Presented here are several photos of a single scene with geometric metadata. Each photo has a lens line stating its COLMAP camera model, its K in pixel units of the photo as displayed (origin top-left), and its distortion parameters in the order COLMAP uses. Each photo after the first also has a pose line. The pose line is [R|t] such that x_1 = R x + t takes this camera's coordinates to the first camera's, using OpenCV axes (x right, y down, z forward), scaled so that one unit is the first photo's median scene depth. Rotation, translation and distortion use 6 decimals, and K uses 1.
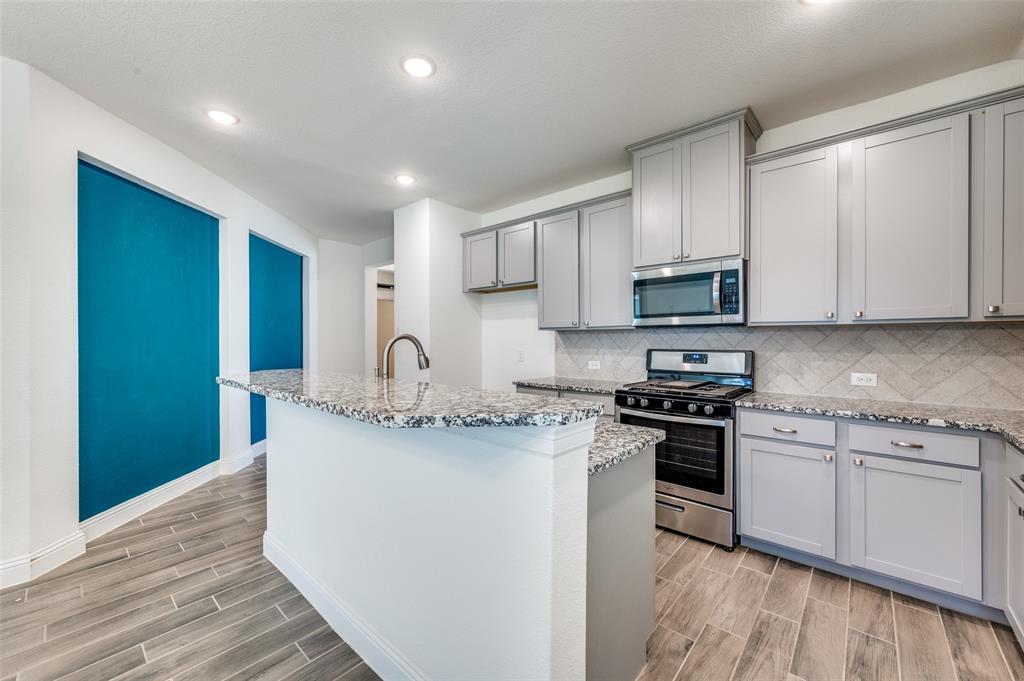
lens RADIAL K [[403.1, 0, 510.5], [0, 403.1, 343.7], [0, 0, 1]] dist [-0.000375, 0.000100]
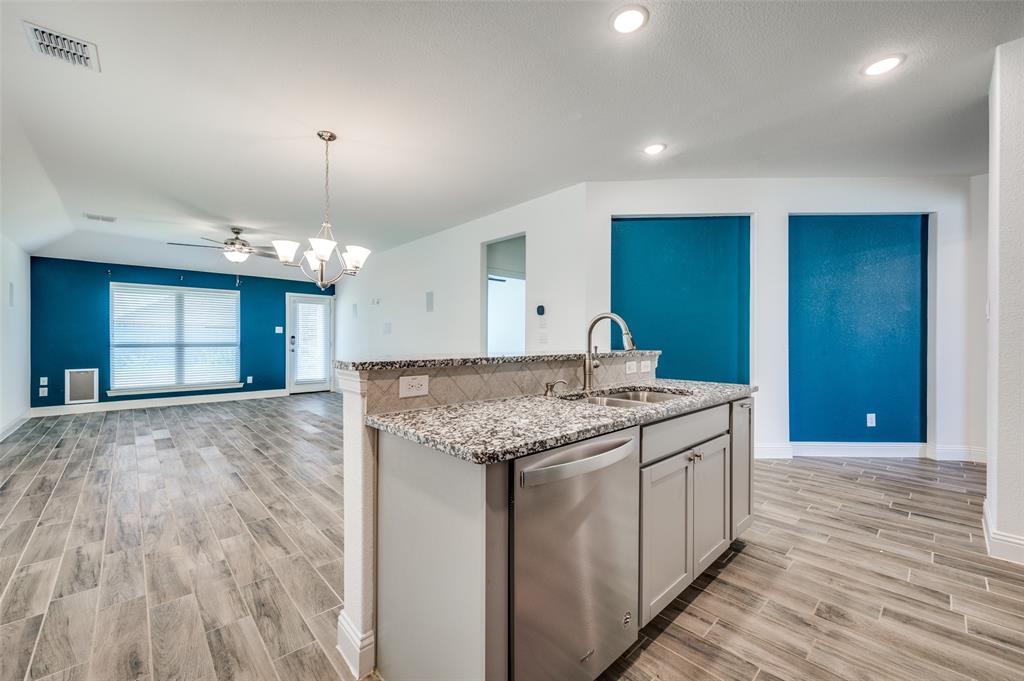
lens RADIAL K [[403.1, 0, 508.5], [0, 403.1, 342.4], [0, 0, 1]] dist [-0.000375, 0.000100]
pose [[-0.097359, 0.012271, -0.995174, 0.549201], [-0.012736, 0.999827, 0.013574, 0.028895], [0.995168, 0.013996, -0.097185, 0.625072]]
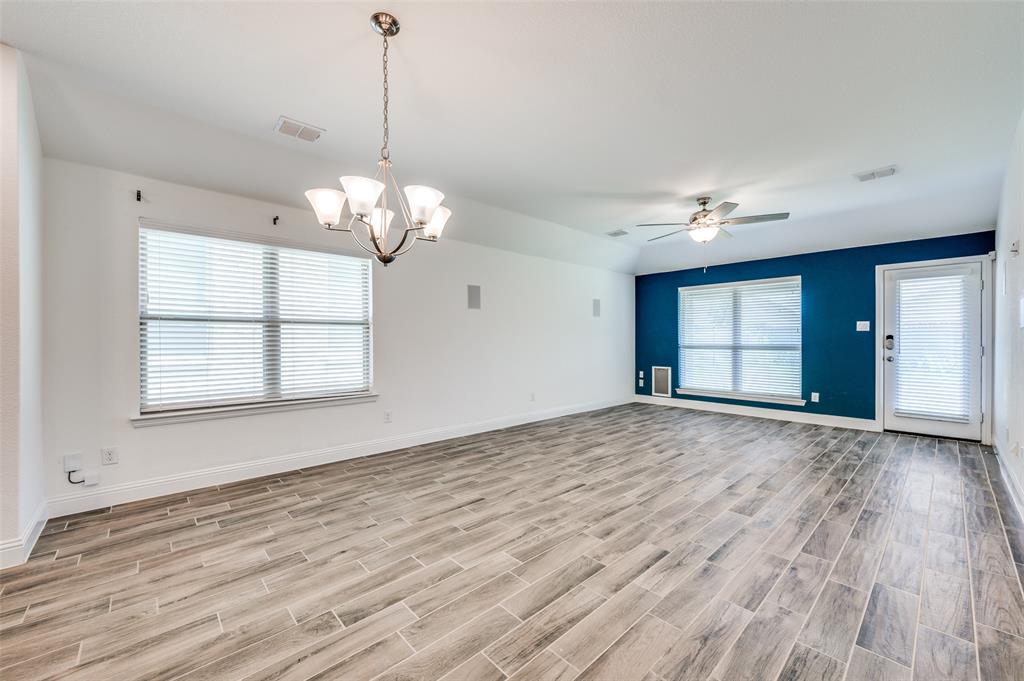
lens RADIAL K [[403.1, 0, 515.2], [0, 403.1, 337.1], [0, 0, 1]] dist [-0.000375, 0.000100]
pose [[-0.995090, 0.007327, 0.098703, -0.775986], [0.007617, 0.999968, 0.002560, 0.034819], [-0.098681, 0.003299, -0.995114, 0.702447]]
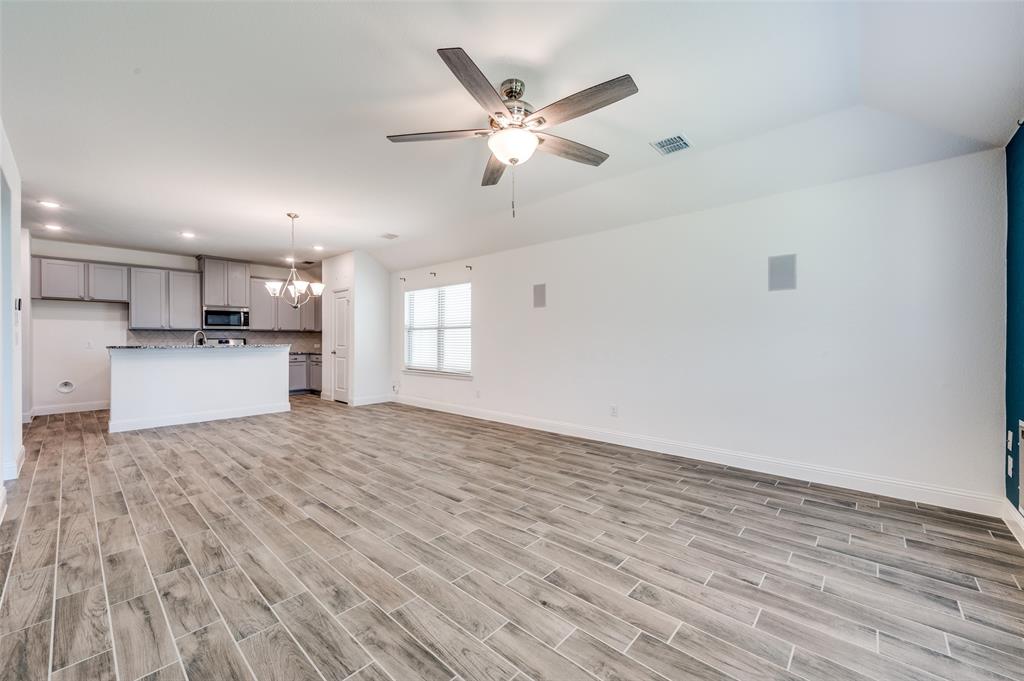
lens RADIAL K [[403.1, 0, 512.5], [0, 403.1, 342.8], [0, 0, 1]] dist [-0.000375, 0.000100]
pose [[0.016114, -0.005497, 0.999855, -2.250523], [0.014602, 0.999880, 0.005262, 0.059703], [-0.999764, 0.014515, 0.016193, -0.966194]]
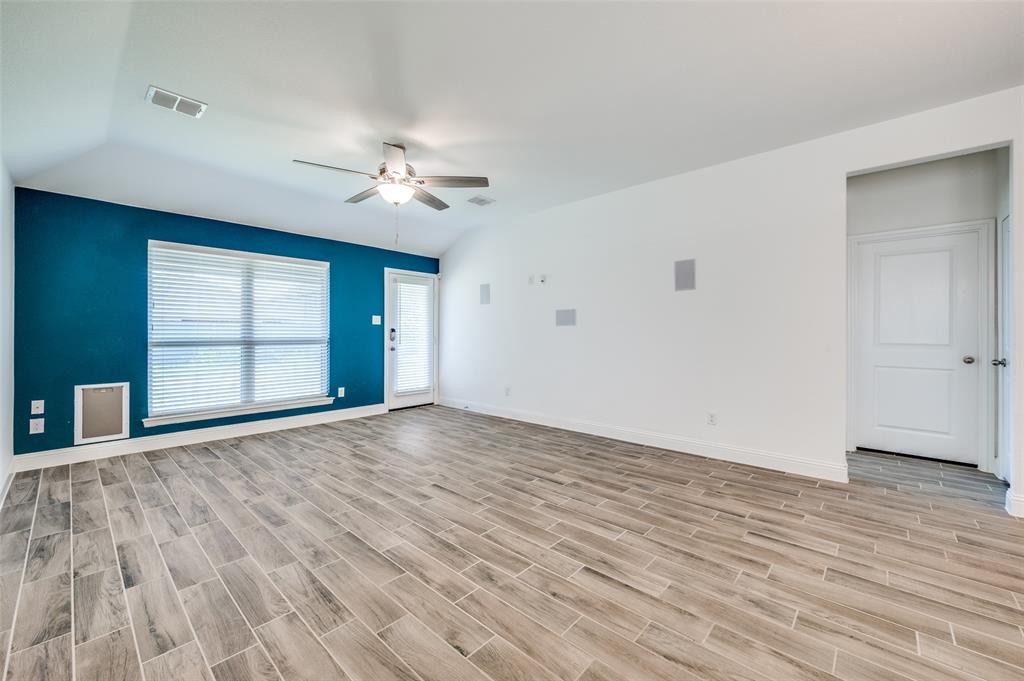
lens RADIAL K [[403.1, 0, 510.5], [0, 403.1, 335.2], [0, 0, 1]] dist [-0.000375, 0.000100]
pose [[-0.022560, 0.010235, -0.999693, -0.153170], [-0.012311, 0.999869, 0.010515, 0.046592], [0.999670, 0.012545, -0.022431, -0.582618]]
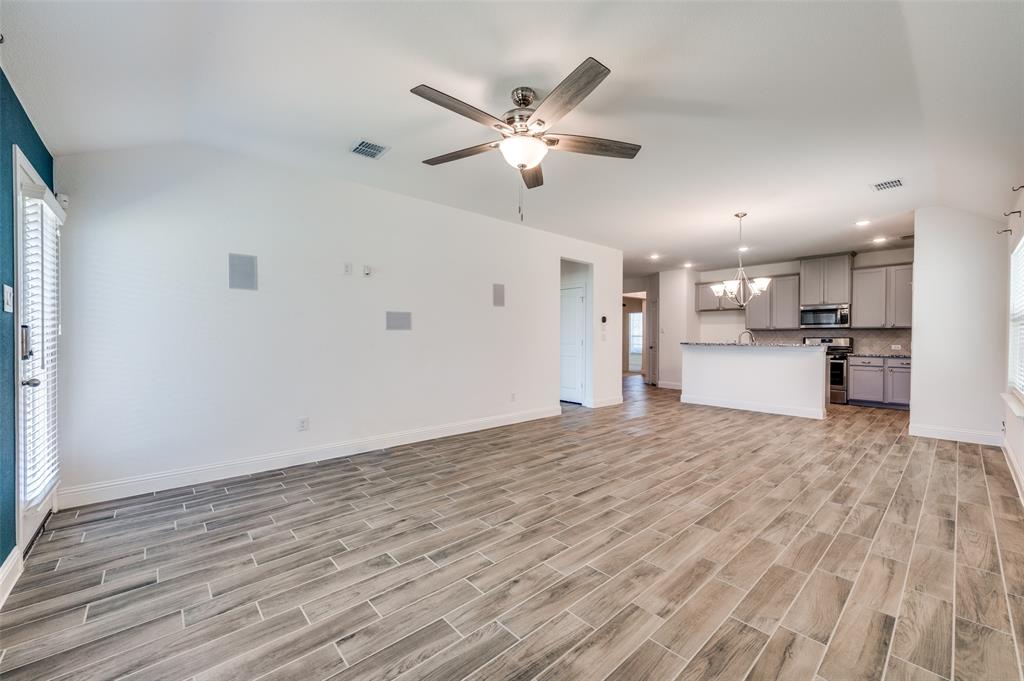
lens RADIAL K [[403.1, 0, 508.7], [0, 403.1, 341.0], [0, 0, 1]] dist [-0.000375, 0.000100]
pose [[0.991808, 0.007456, -0.127517, -1.274349], [-0.007988, 0.999961, -0.003661, 0.066392], [0.127485, 0.004650, 0.991830, -1.873484]]
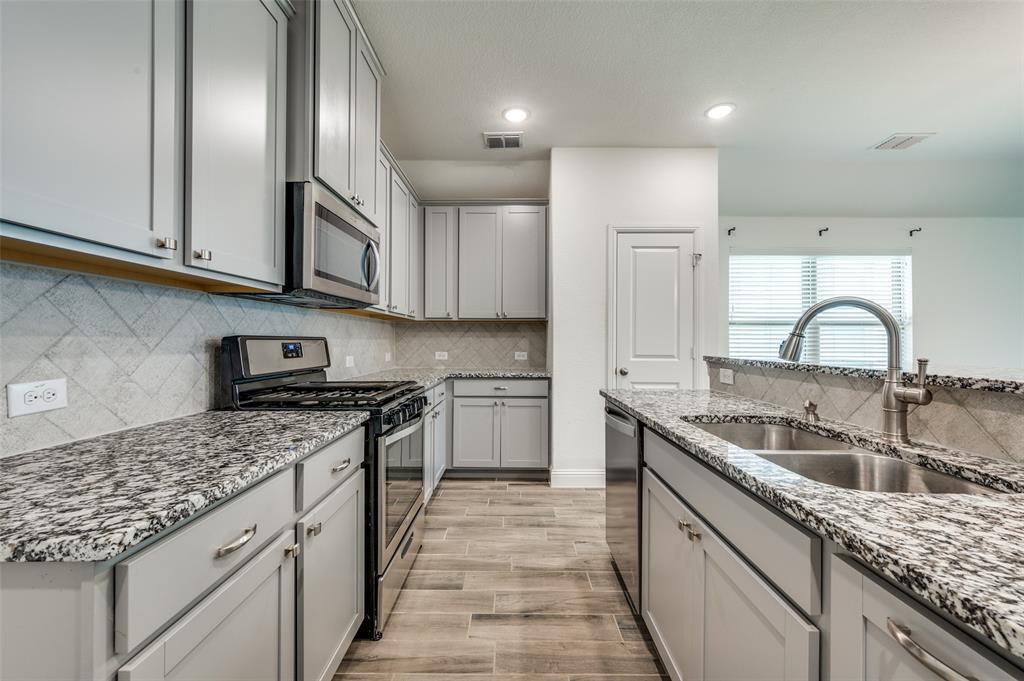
lens RADIAL K [[403.1, 0, 510.2], [0, 403.1, 342.3], [0, 0, 1]] dist [-0.000375, 0.000100]
pose [[-0.661207, -0.000107, 0.750203, -0.260401], [0.010197, 0.999906, 0.009131, 0.023093], [-0.750134, 0.013687, -0.661144, 1.230700]]
